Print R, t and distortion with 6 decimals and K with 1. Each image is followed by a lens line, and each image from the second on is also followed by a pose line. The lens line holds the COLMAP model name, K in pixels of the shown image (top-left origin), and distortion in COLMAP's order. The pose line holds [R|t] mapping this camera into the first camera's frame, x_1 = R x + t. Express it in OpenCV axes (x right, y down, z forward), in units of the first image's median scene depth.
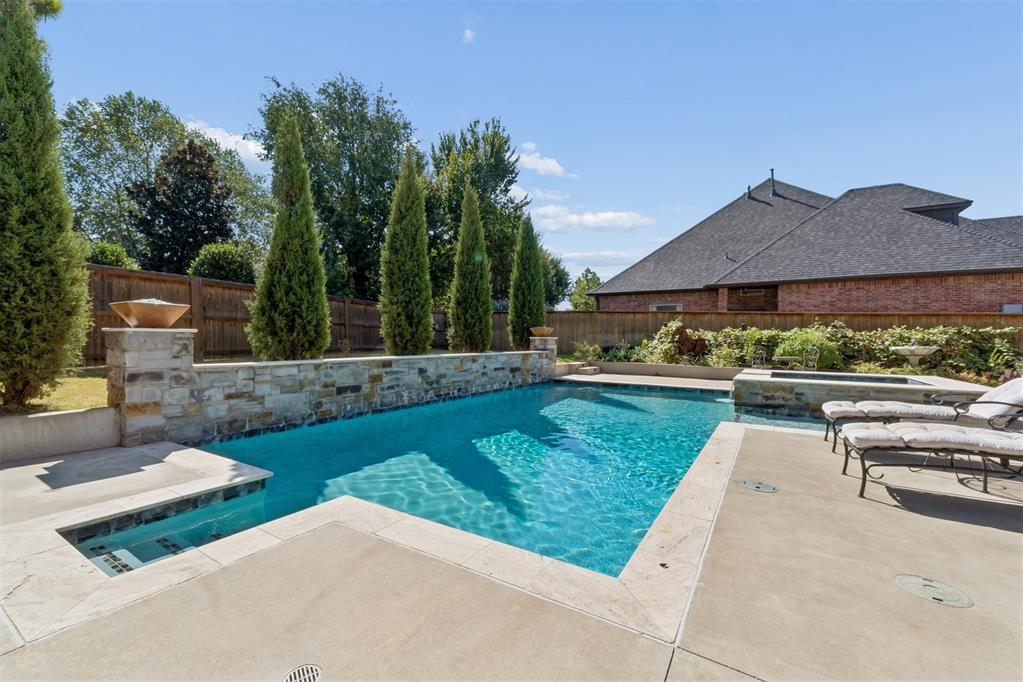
lens RADIAL K [[430.4, 0, 518.1], [0, 430.4, 337.3], [0, 0, 1]] dist [0.008341, 0.000318]
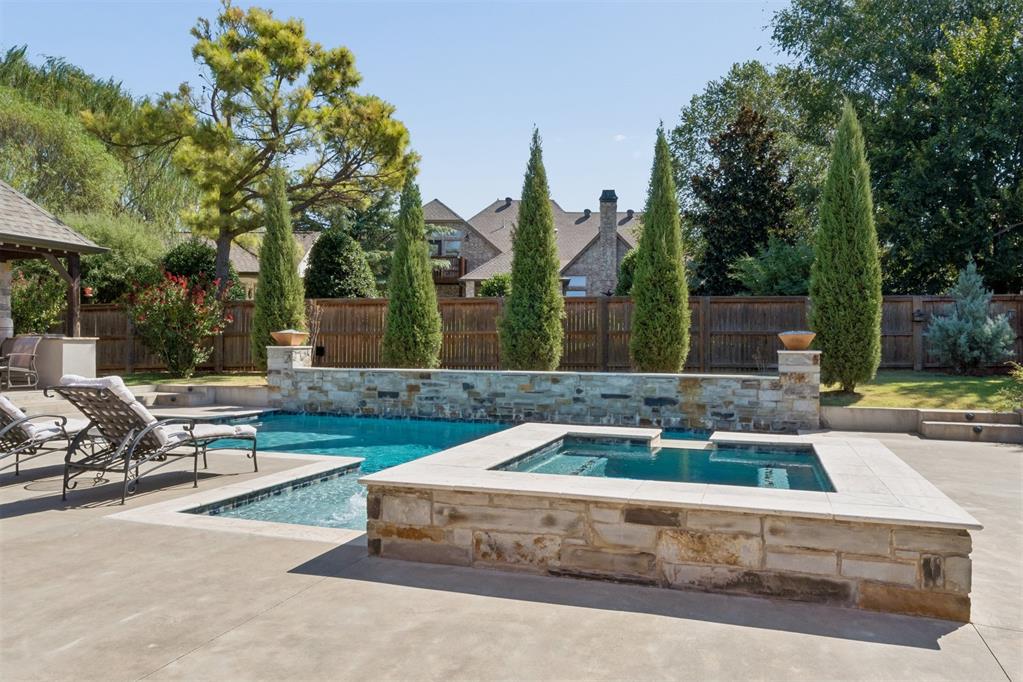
lens RADIAL K [[734.4, 0, 509.1], [0, 734.4, 340.0], [0, 0, 1]] dist [-0.000451, -0.000118]
pose [[0.204628, -0.006509, -0.978818, 1.183021], [0.003711, 0.999976, -0.005874, -0.012139], [0.978833, -0.002431, 0.204647, 0.645557]]
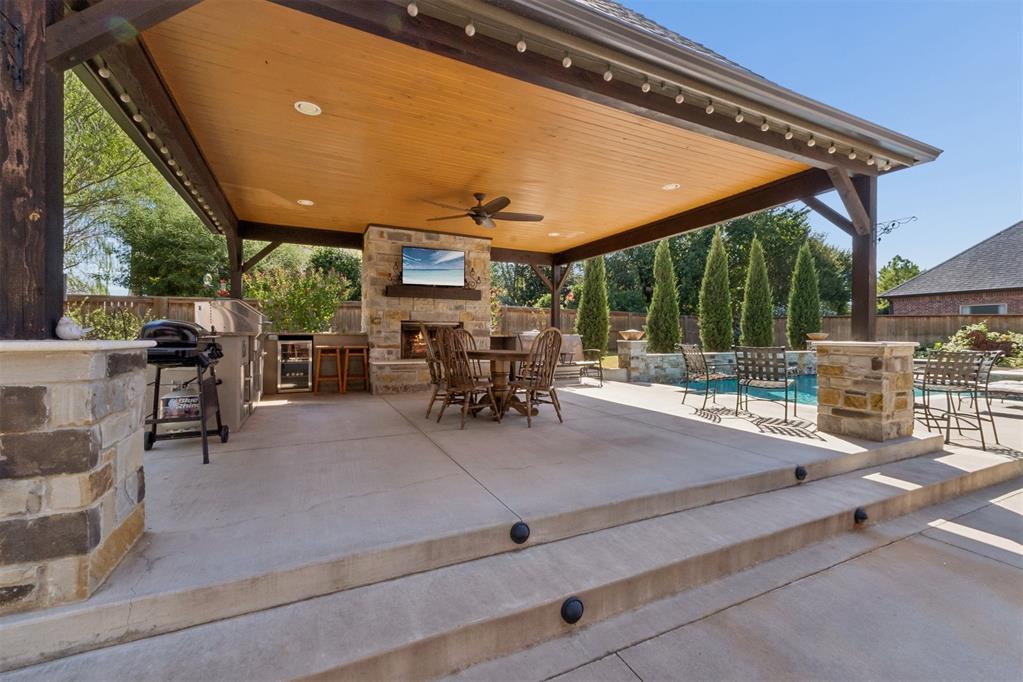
lens RADIAL K [[430.4, 0, 512.1], [0, 430.4, 337.2], [0, 0, 1]] dist [0.008341, 0.000318]
pose [[0.832083, -0.004473, -0.554633, 0.015628], [0.006438, 0.999978, 0.001594, -0.025867], [0.554614, -0.004897, 0.832093, -0.856955]]
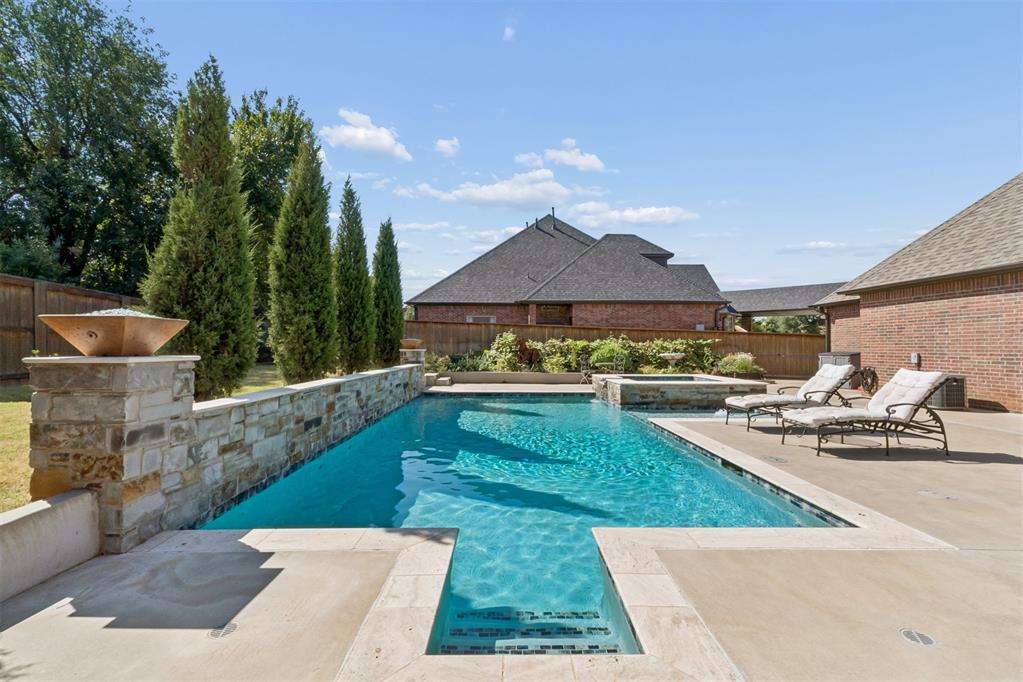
lens RADIAL K [[430.4, 0, 518.6], [0, 430.4, 329.9], [0, 0, 1]] dist [0.008341, 0.000318]
pose [[0.842765, 0.013300, 0.538117, -0.357129], [0.002975, 0.999564, -0.029365, -0.019638], [-0.538273, 0.026349, 0.842359, 0.081201]]
